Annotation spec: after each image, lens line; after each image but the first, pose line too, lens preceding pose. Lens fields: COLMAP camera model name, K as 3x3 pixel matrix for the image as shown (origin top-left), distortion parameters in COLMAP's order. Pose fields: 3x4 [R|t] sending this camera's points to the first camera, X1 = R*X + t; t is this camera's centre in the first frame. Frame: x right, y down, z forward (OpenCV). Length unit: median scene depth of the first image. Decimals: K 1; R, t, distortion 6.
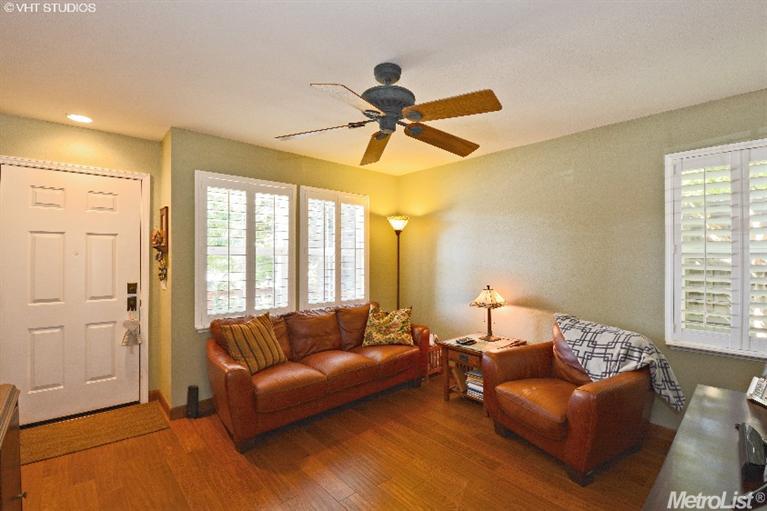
lens RADIAL K [[343.7, 0, 383.5], [0, 343.7, 255.5], [0, 0, 1]] dist [0.000187, -0.011403]
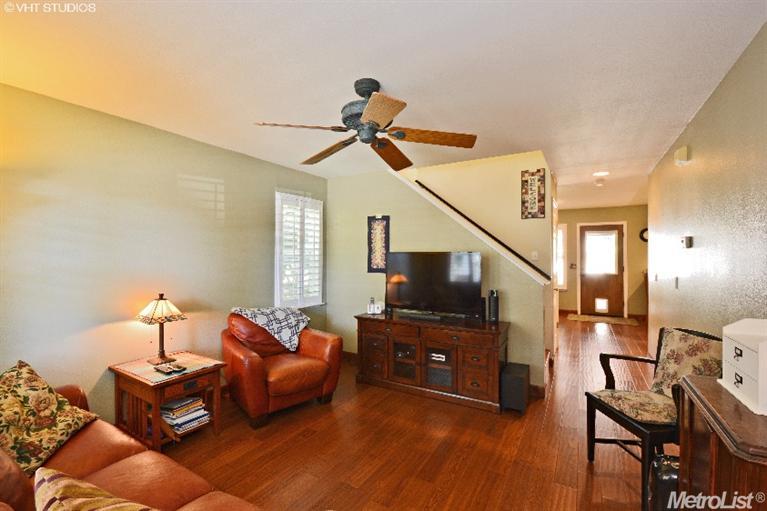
lens RADIAL K [[343.7, 0, 383.5], [0, 343.7, 255.5], [0, 0, 1]] dist [0.000187, -0.011403]
pose [[-0.288942, 0.000490, 0.957346, -0.731439], [-0.000060, 1.000000, -0.000530, -0.003142], [-0.957347, -0.000211, -0.288942, 0.891349]]
